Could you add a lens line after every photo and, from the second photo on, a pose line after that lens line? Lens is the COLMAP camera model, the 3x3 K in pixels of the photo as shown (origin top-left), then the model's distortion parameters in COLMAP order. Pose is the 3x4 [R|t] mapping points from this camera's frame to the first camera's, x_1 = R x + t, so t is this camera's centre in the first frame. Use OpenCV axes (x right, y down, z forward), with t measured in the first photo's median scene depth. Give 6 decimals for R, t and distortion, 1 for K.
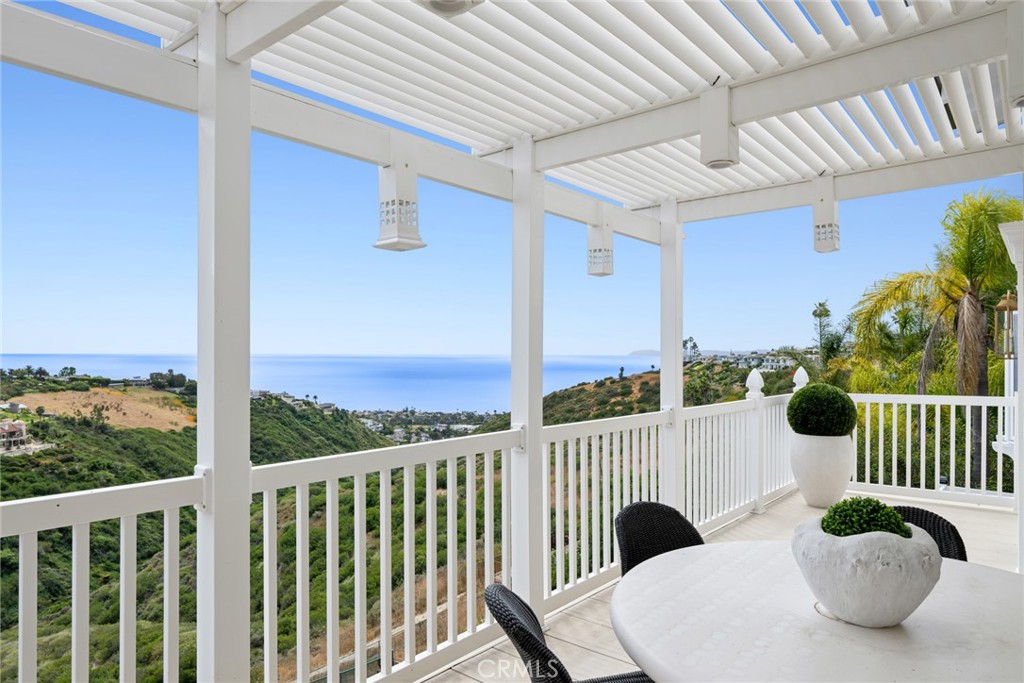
lens RADIAL K [[643.3, 0, 512.0], [0, 643.3, 341.5], [0, 0, 1]] dist [0.002100, 0.001454]
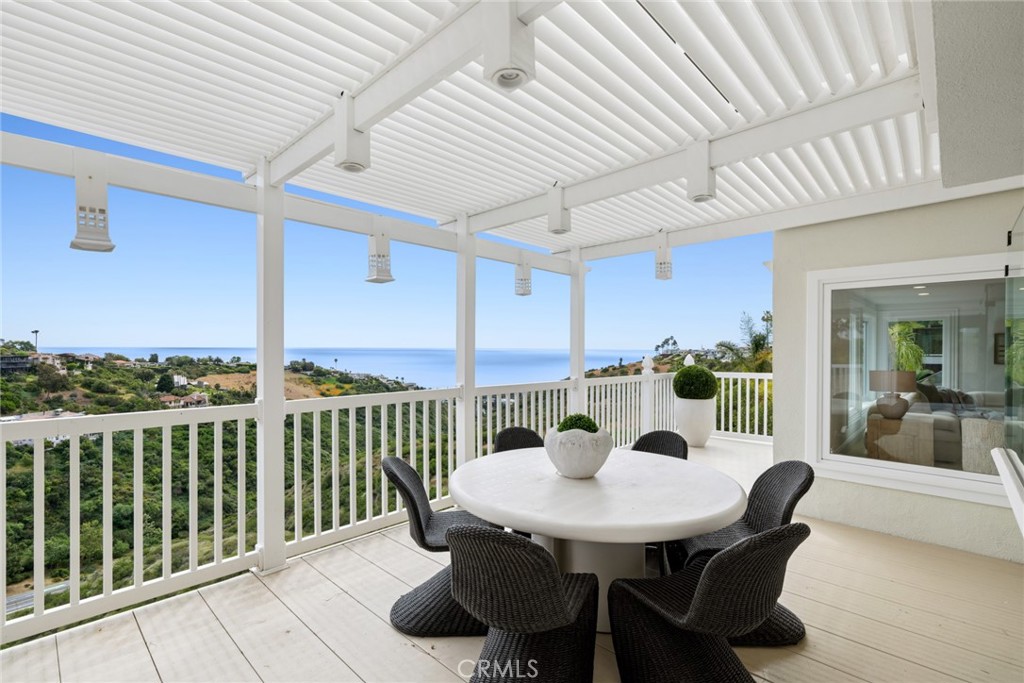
lens RADIAL K [[461.0, 0, 512.0], [0, 461.0, 341.5], [0, 0, 1]] dist [0.000311, 0.000732]
pose [[0.997974, 0.001023, -0.063611, 0.174434], [-0.000732, 0.999989, 0.004590, 0.008368], [0.063615, -0.004534, 0.997964, -0.155405]]
